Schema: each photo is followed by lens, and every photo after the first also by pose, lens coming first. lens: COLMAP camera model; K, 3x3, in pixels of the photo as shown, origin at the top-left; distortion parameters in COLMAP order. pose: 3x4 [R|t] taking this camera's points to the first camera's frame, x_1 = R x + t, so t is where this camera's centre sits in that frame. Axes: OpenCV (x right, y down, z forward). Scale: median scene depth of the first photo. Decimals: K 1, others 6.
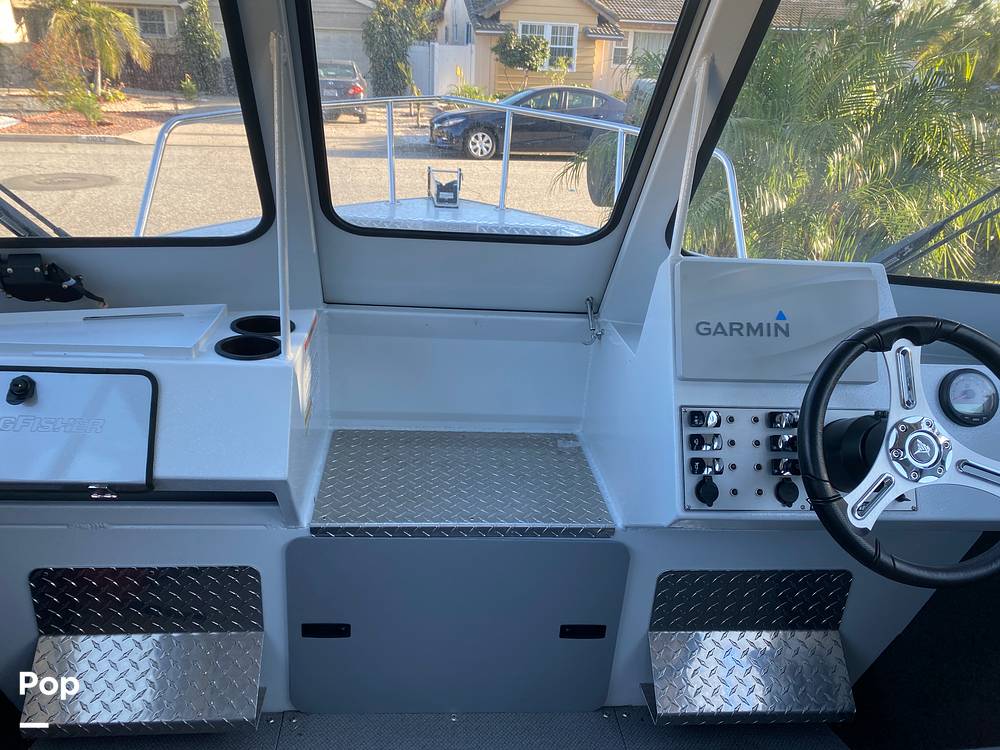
lens RADIAL K [[767.9, 0, 494.6], [0, 767.9, 371.4], [0, 0, 1]] dist [0.017893, -0.026313]
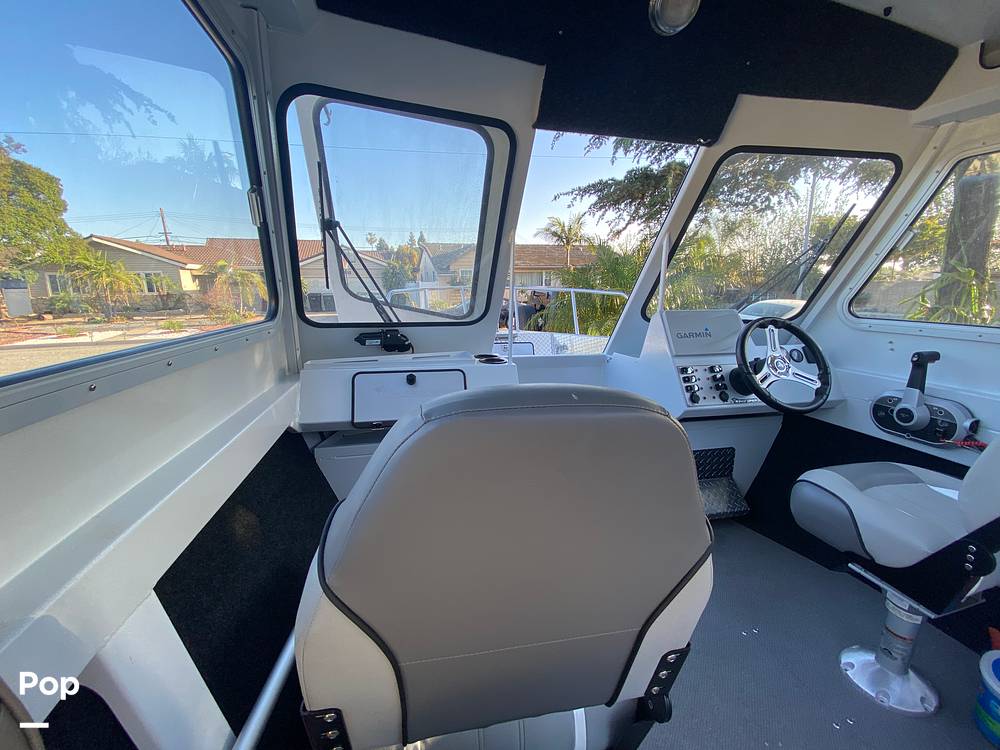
lens RADIAL K [[404.6, 0, 491.8], [0, 404.6, 374.3], [0, 0, 1]] dist [0.007706, -0.014095]
pose [[0.989986, -0.079975, 0.116327, -0.401059], [0.099148, 0.980497, -0.169694, 0.186015], [-0.100487, 0.179528, 0.978607, -0.166912]]
